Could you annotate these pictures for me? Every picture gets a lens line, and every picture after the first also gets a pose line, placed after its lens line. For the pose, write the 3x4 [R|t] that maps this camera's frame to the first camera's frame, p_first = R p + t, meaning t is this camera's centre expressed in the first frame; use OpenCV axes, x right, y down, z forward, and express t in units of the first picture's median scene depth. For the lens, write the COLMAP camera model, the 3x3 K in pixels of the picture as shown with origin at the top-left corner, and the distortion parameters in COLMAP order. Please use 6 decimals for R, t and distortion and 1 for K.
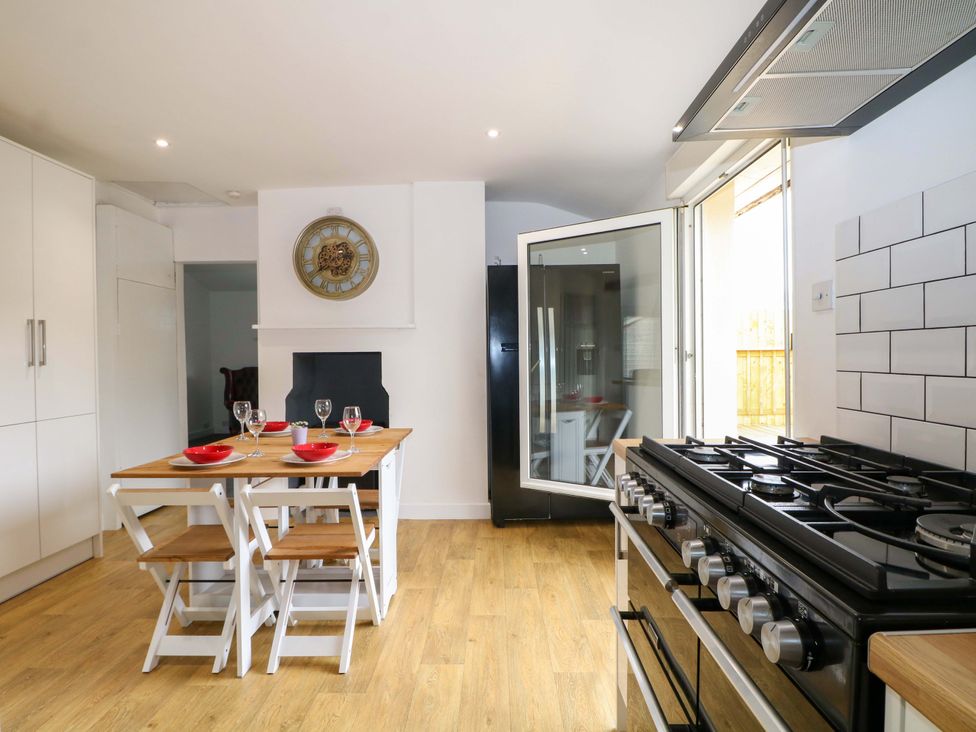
lens RADIAL K [[511.8, 0, 471.6], [0, 511.8, 363.4], [0, 0, 1]] dist [-0.007751, -0.008659]
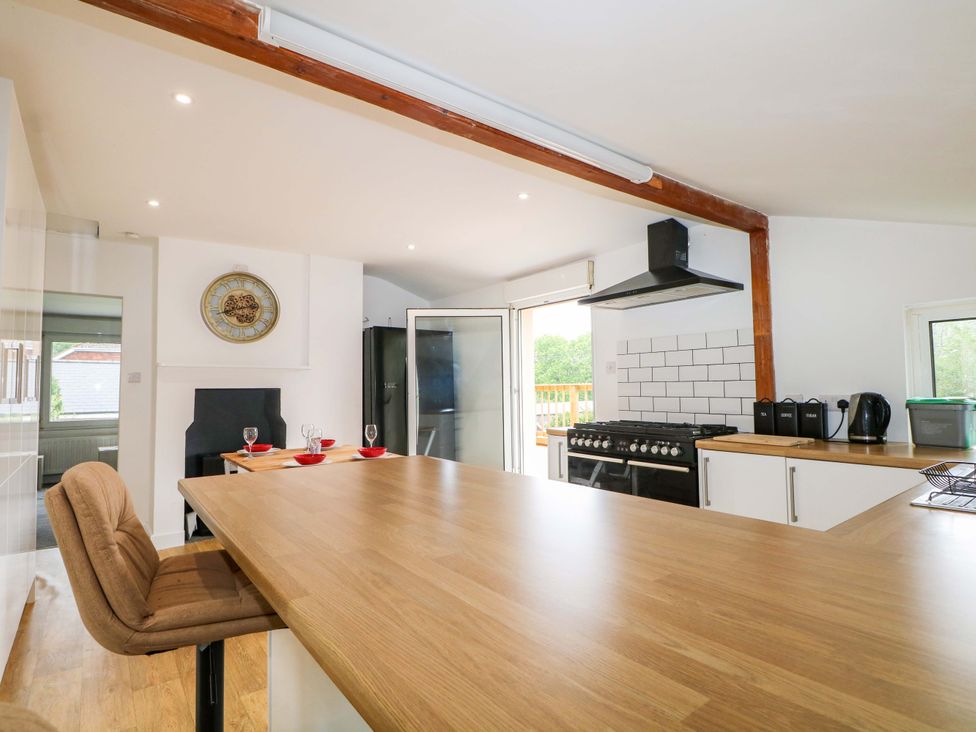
lens RADIAL K [[511.8, 0, 477.1], [0, 511.8, 361.9], [0, 0, 1]] dist [-0.007751, -0.008659]
pose [[0.779574, 0.031102, 0.625538, -0.823700], [0.012331, 0.997810, -0.064979, -0.000321], [-0.626189, 0.058369, 0.777483, -0.334189]]
